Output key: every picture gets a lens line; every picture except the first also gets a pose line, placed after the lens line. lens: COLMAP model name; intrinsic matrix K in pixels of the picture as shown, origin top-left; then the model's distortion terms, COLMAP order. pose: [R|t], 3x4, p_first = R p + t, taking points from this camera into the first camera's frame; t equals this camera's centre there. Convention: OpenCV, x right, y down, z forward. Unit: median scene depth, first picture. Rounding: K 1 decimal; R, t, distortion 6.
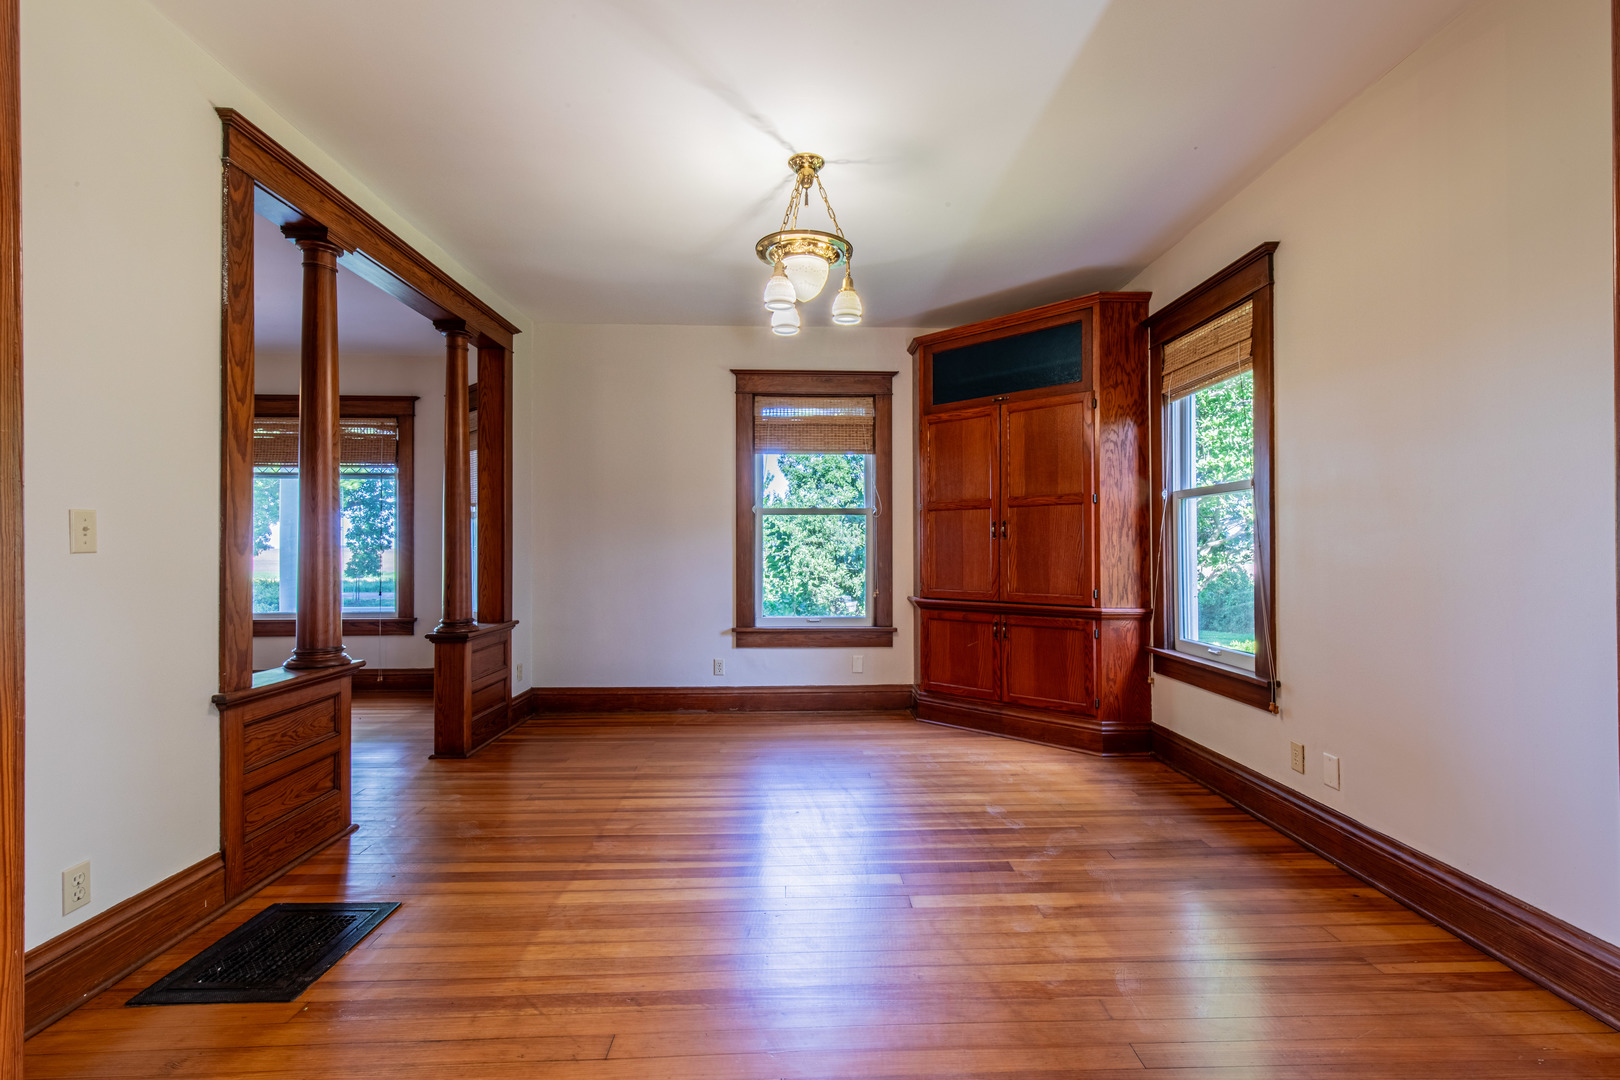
lens RADIAL K [[726.6, 0, 823.4], [0, 726.6, 541.0], [0, 0, 1]] dist [0.005830, 0.000268]
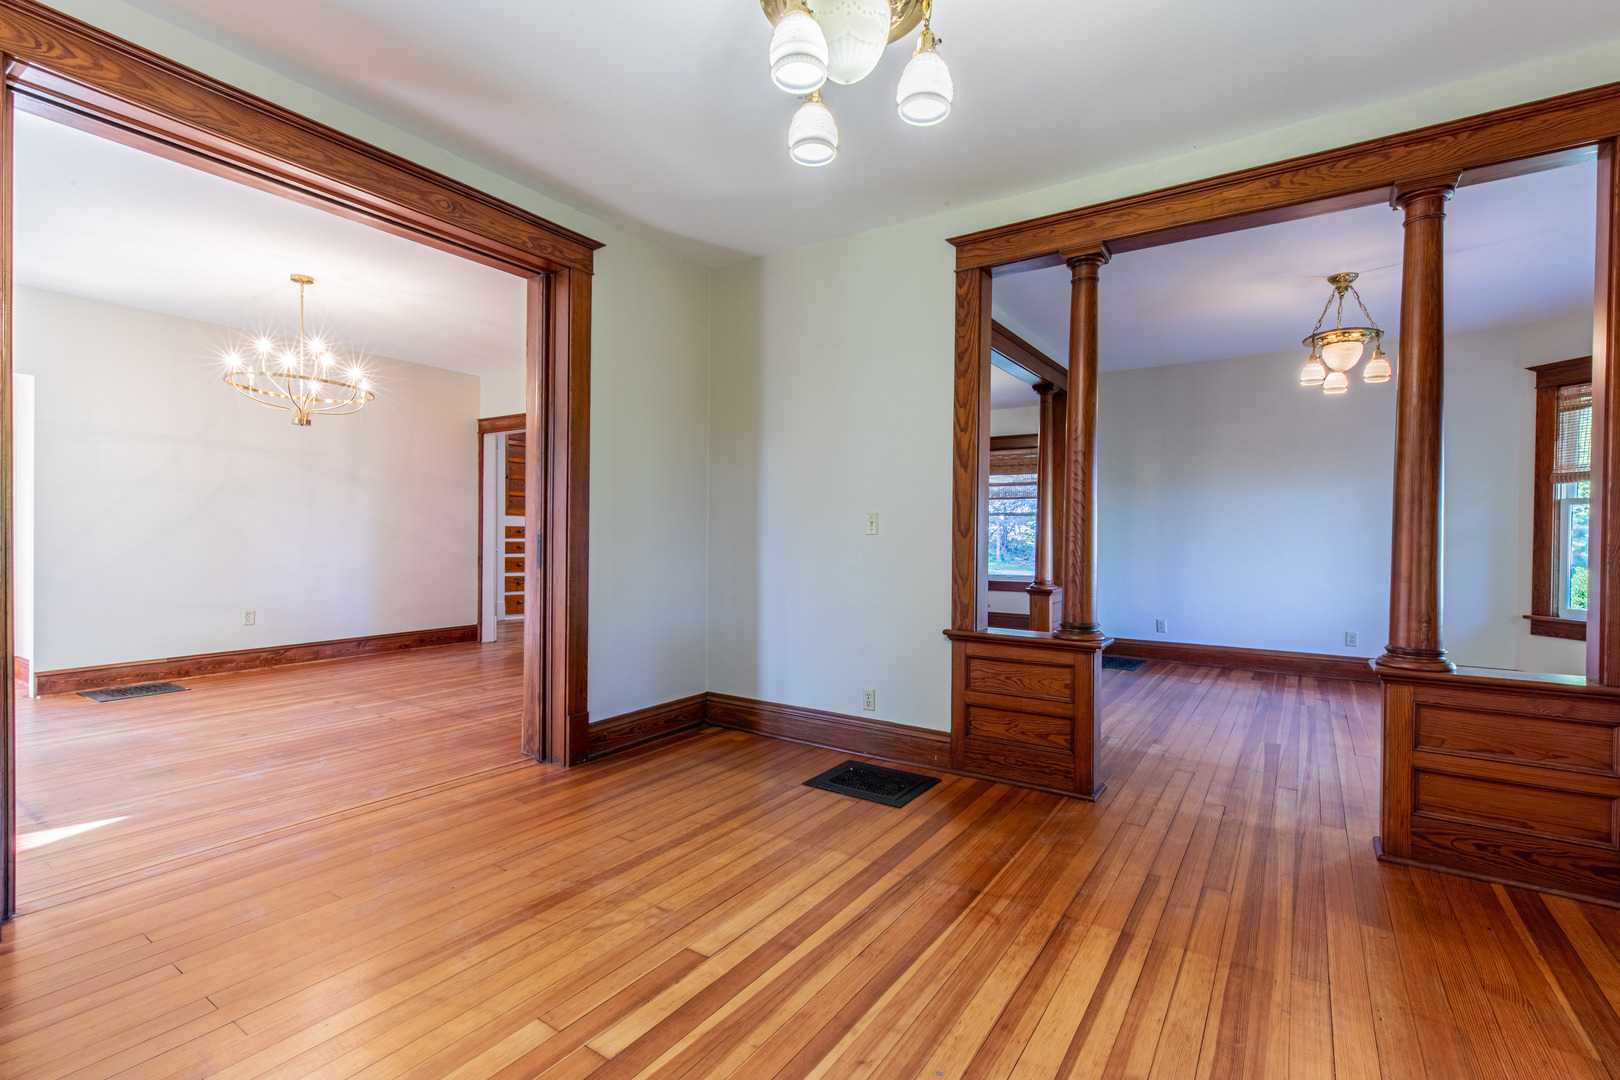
lens RADIAL K [[726.6, 0, 823.4], [0, 726.6, 541.0], [0, 0, 1]] dist [0.005830, 0.000268]
pose [[-0.573680, 0.012826, -0.818979, 0.331802], [0.004484, 0.999912, 0.012518, 0.003797], [0.819068, 0.003509, -0.573686, 0.979872]]
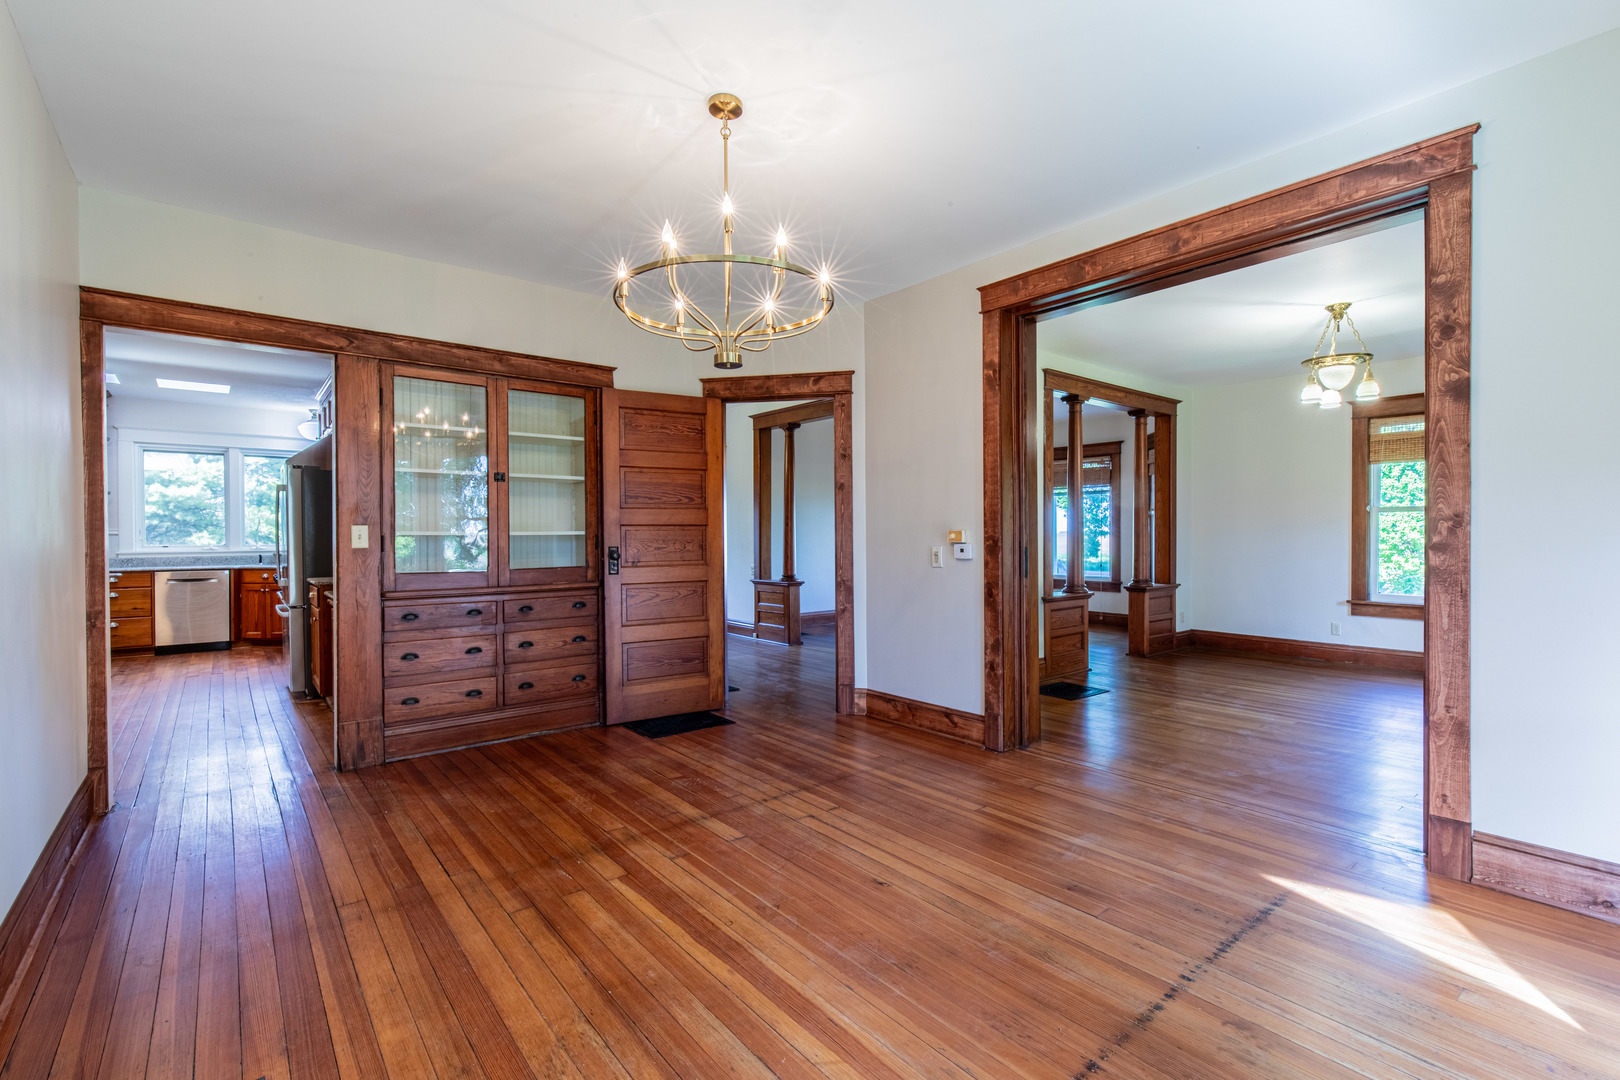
lens RADIAL K [[726.6, 0, 823.4], [0, 726.6, 541.0], [0, 0, 1]] dist [0.005830, 0.000268]
pose [[0.612201, 0.007050, -0.790671, 0.426808], [0.009594, 0.999820, 0.016343, -0.021321], [0.790644, -0.017591, 0.612023, -0.697811]]
